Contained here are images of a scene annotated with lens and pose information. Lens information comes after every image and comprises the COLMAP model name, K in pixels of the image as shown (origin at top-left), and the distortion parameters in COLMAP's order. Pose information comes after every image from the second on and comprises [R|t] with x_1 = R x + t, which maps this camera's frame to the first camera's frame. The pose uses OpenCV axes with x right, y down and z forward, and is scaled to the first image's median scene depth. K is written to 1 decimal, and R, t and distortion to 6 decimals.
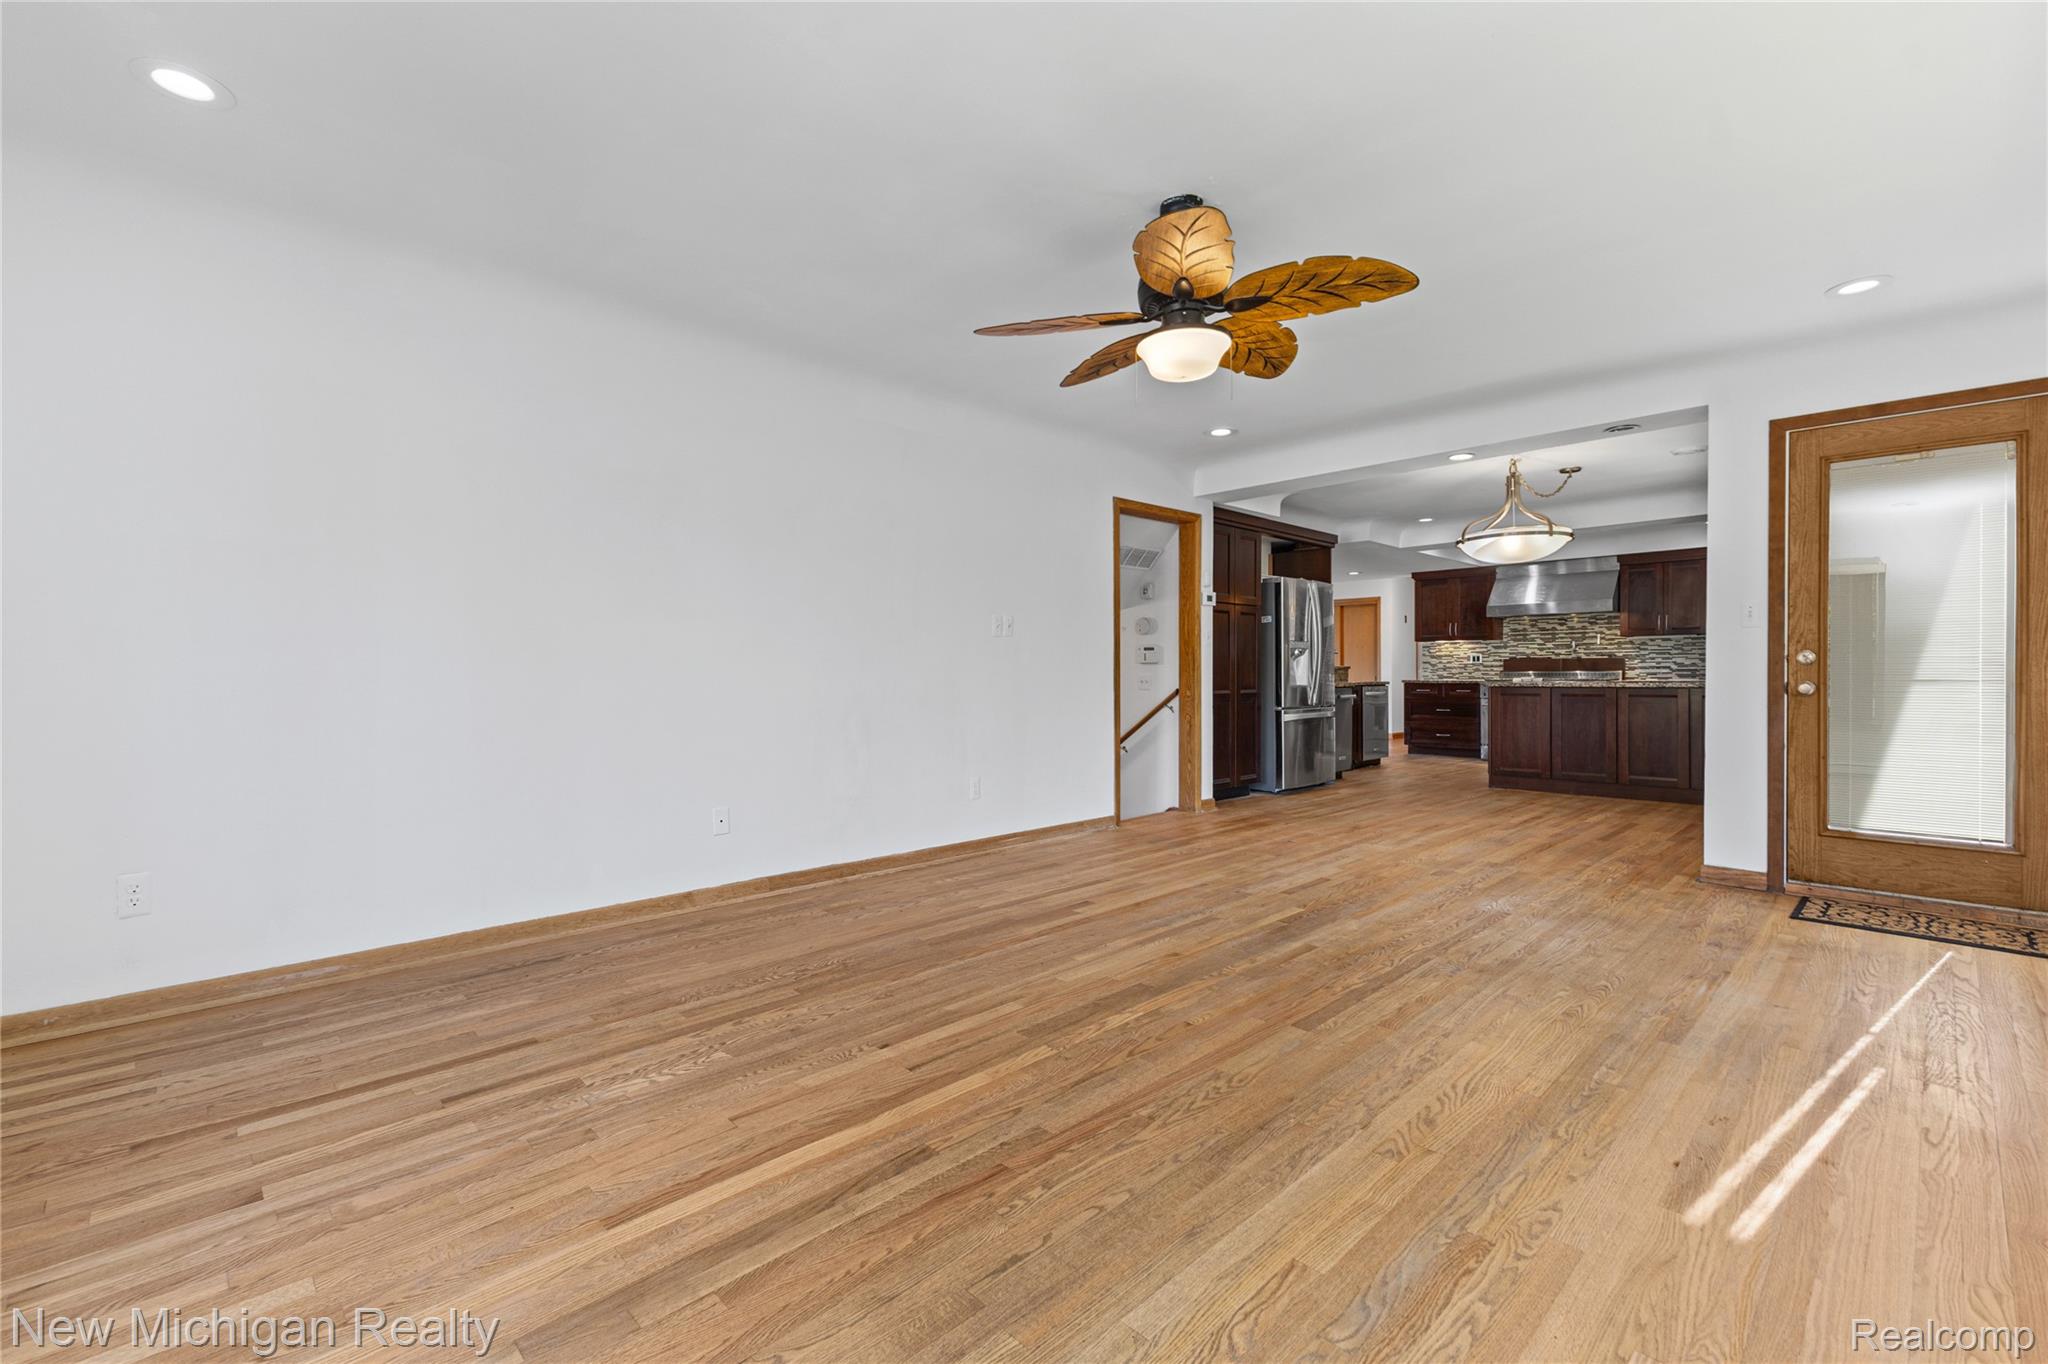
lens RADIAL K [[888.6, 0, 1022.8], [0, 888.6, 681.8], [0, 0, 1]] dist [0.004046, 0.000030]
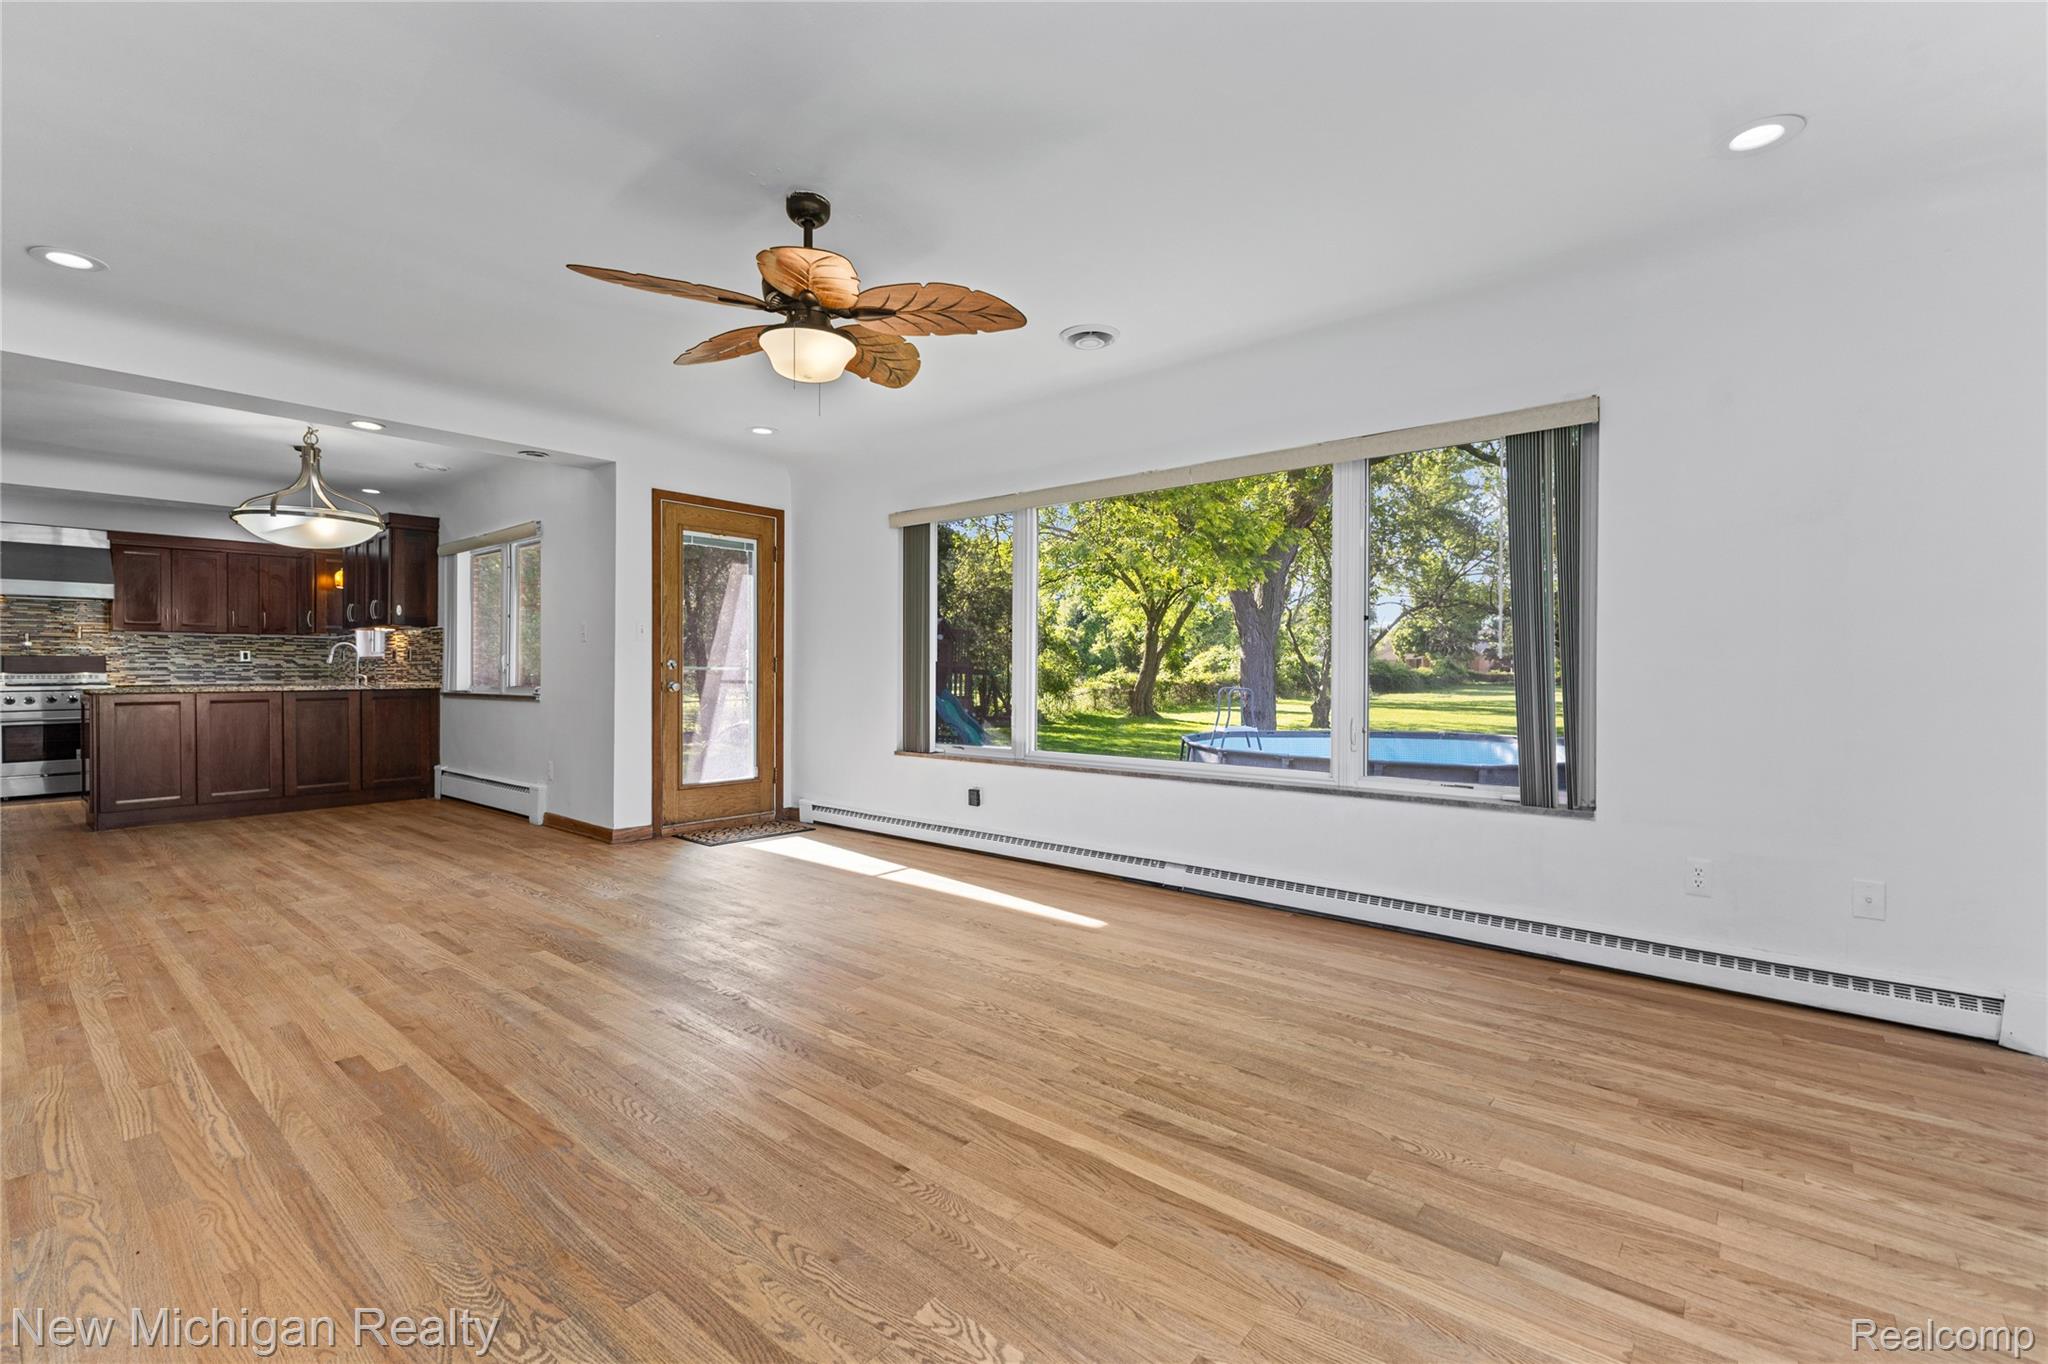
lens RADIAL K [[888.6, 0, 1030.6], [0, 888.6, 673.2], [0, 0, 1]] dist [0.004046, 0.000030]
pose [[-0.113514, 0.000251, 0.993536, -0.739335], [0.009722, 0.999952, 0.000859, -0.012059], [-0.993489, 0.009757, -0.113511, 0.774352]]
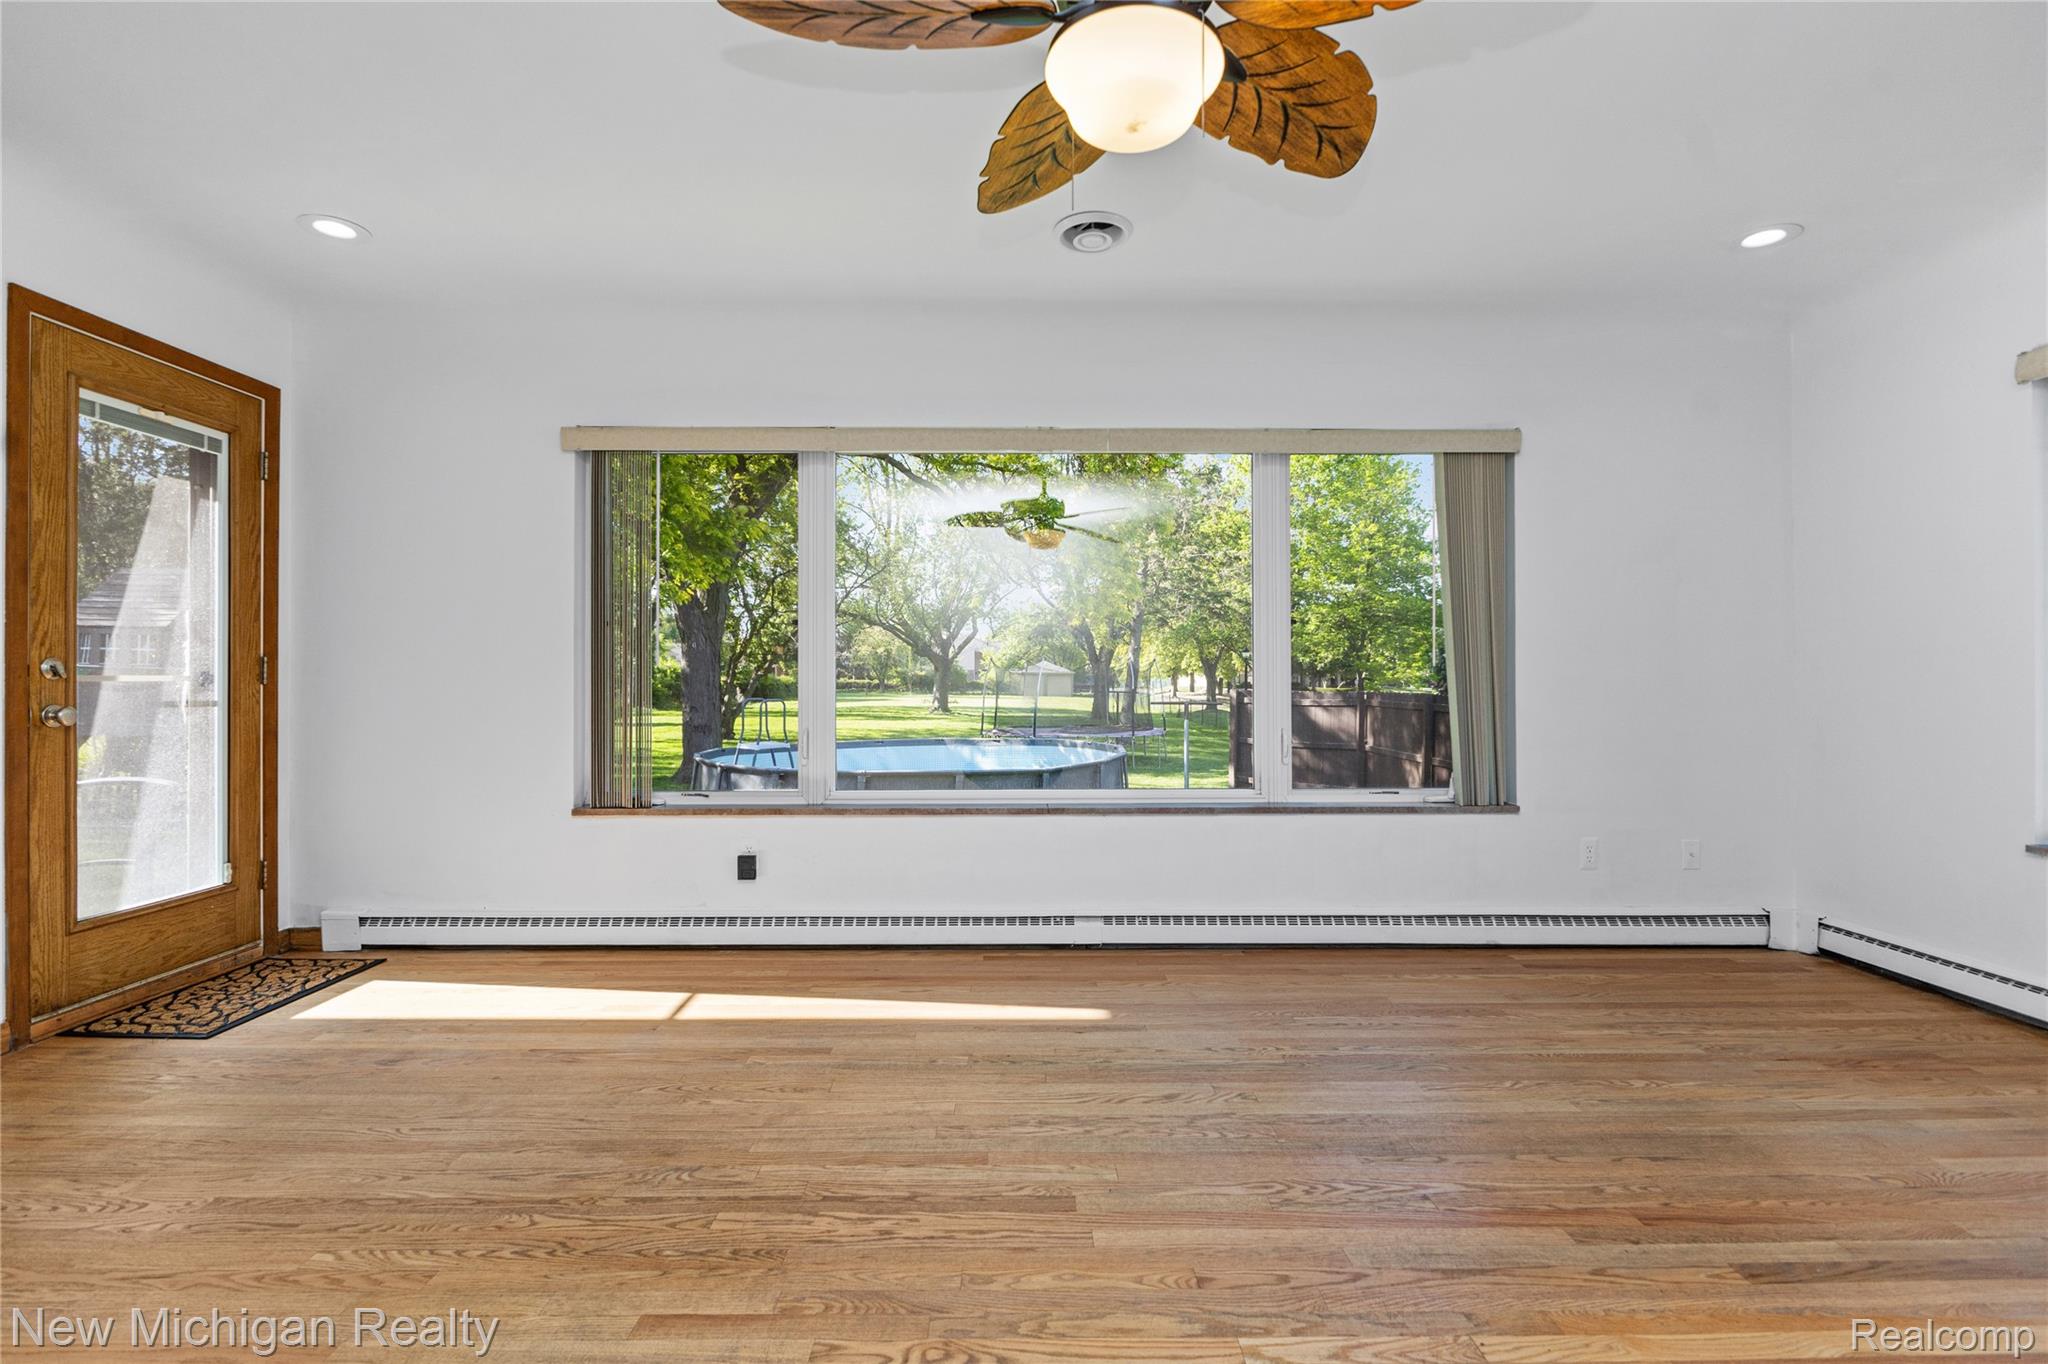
lens RADIAL K [[911.6, 0, 1027.2], [0, 911.6, 675.5], [0, 0, 1]] dist [-0.005414, -0.002321]
pose [[-0.726413, 0.007799, 0.687214, -0.125900], [0.012245, 0.999924, 0.001595, -0.018513], [-0.687149, 0.009573, -0.726453, 1.279850]]
